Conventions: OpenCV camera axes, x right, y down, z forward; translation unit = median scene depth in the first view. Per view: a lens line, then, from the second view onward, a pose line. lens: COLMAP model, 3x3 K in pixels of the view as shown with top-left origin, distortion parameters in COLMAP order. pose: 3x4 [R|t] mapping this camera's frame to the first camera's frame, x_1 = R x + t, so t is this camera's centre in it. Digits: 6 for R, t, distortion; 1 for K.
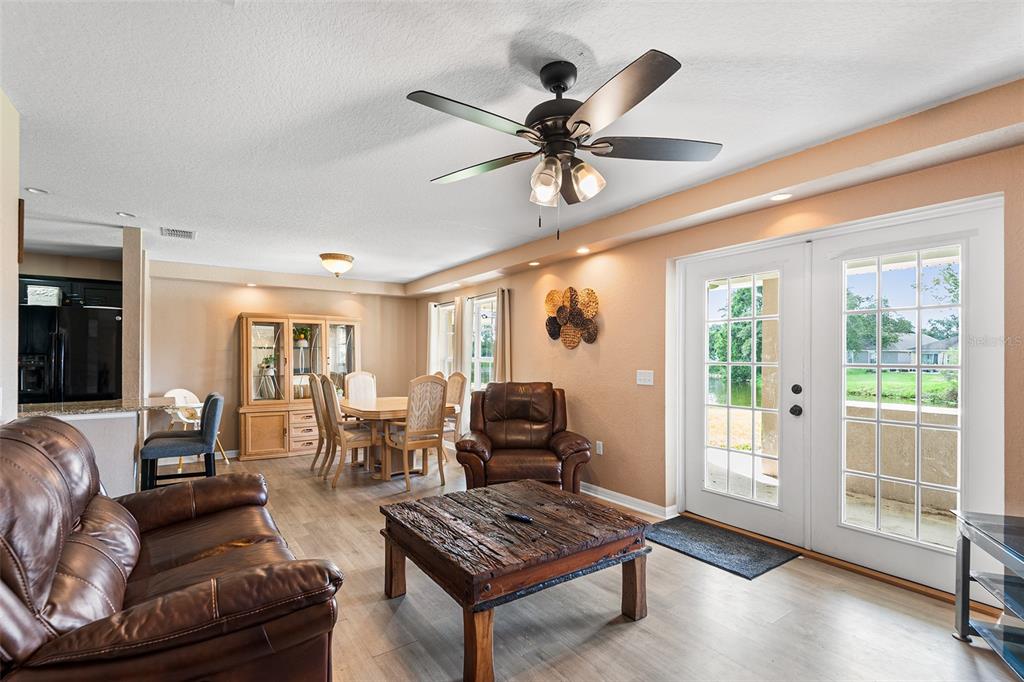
lens RADIAL K [[468.5, 0, 511.7], [0, 468.5, 349.7], [0, 0, 1]] dist [-0.000902, -0.009186]
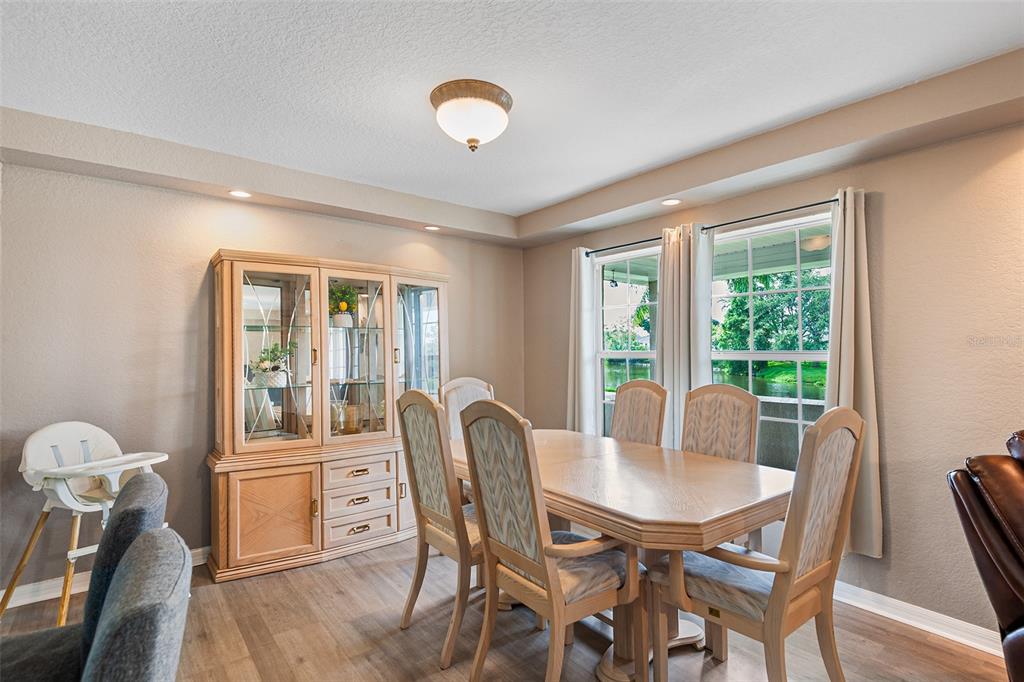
lens RADIAL K [[501.5, 0, 511.2], [0, 501.5, 343.6], [0, 0, 1]] dist [0.009870, -0.000166]
pose [[0.999044, 0.007506, 0.043059, -0.303080], [-0.007681, 0.999963, 0.003887, 0.007769], [-0.043028, -0.004215, 0.999065, 0.479899]]
